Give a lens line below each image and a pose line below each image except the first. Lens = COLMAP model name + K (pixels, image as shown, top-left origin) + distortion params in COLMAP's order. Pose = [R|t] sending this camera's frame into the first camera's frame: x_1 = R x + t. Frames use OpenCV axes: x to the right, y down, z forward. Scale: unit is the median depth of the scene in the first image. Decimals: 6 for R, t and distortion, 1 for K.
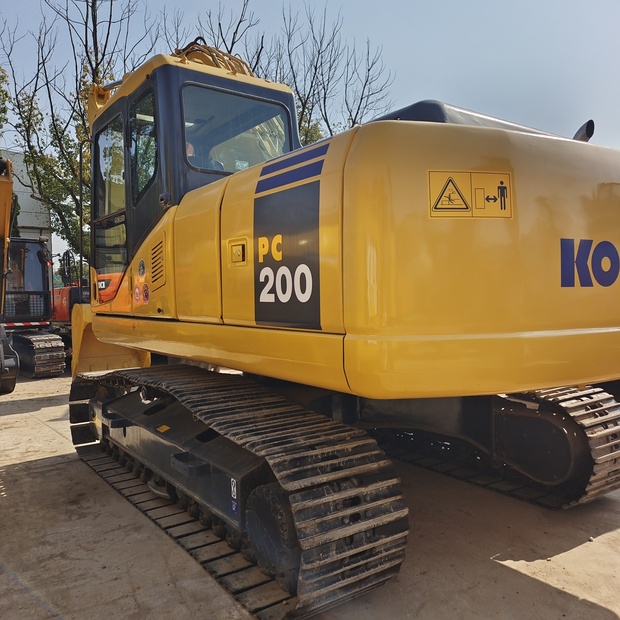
lens RADIAL K [[561.9, 0, 308.9], [0, 561.9, 310.6], [0, 0, 1]] dist [0.011861, 0.021429]
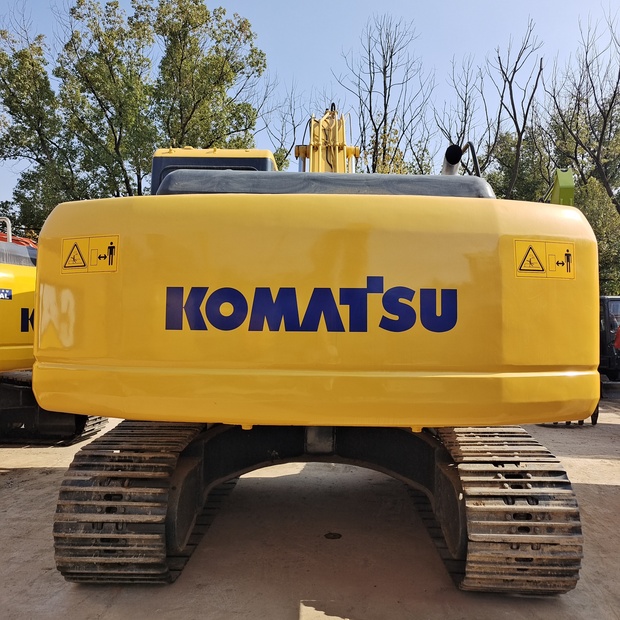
lens RADIAL K [[561.9, 0, 309.2], [0, 561.9, 308.2], [0, 0, 1]] dist [0.011861, 0.021429]
pose [[0.810926, 0.008176, -0.585092, 1.233448], [-0.044015, 0.997922, -0.047058, -0.040580], [0.583491, 0.063913, 0.809601, 0.229250]]
